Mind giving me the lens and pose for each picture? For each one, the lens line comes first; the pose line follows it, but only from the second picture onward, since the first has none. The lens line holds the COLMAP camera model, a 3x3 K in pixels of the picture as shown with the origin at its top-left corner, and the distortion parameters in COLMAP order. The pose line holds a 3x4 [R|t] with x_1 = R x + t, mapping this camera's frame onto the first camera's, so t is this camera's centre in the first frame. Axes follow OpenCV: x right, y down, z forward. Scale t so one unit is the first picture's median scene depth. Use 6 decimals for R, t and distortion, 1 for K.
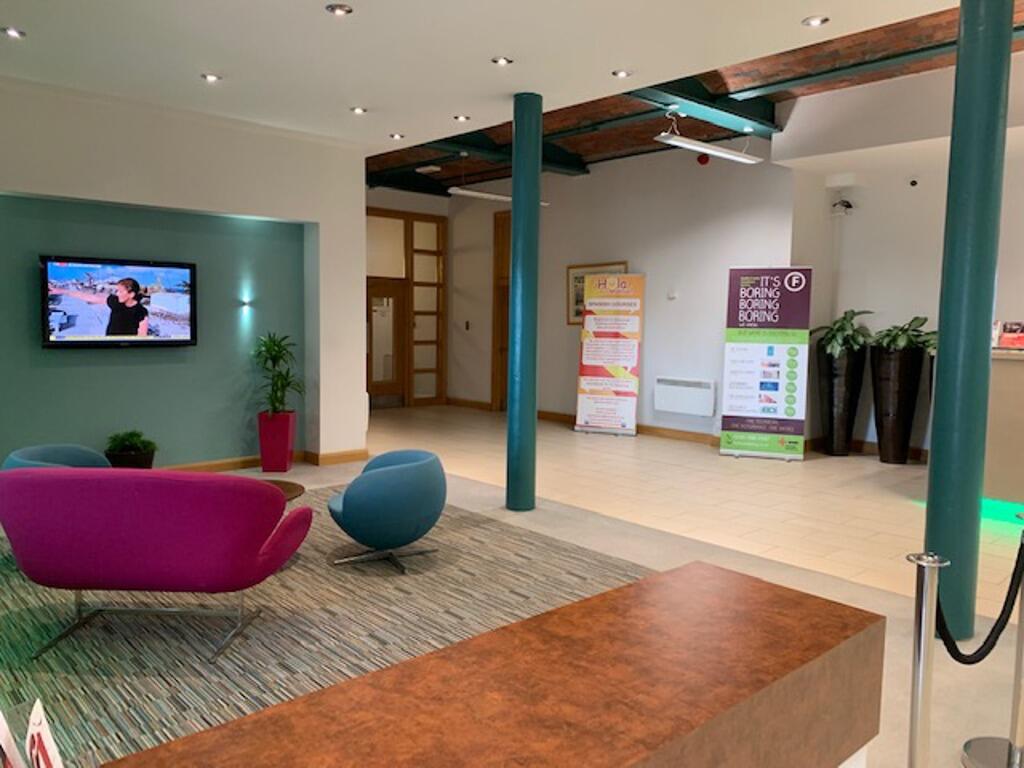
lens RADIAL K [[780.7, 0, 512.0], [0, 780.7, 384.0], [0, 0, 1]] dist [-0.006173, -0.002268]
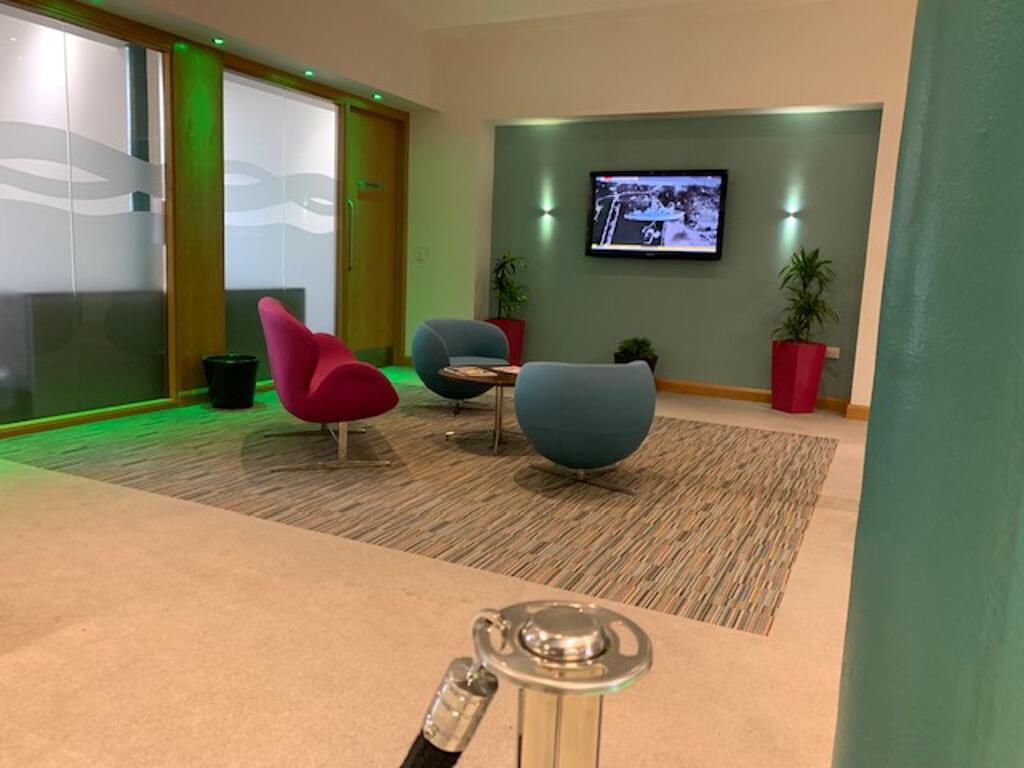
lens RADIAL K [[773.7, 0, 512.0], [0, 773.7, 384.0], [0, 0, 1]] dist [0.132294, -0.000892]
pose [[0.370927, 0.145559, -0.917184, 0.589984], [-0.124674, 0.986504, 0.106140, 0.043167], [0.920255, 0.074978, 0.384068, 0.634483]]
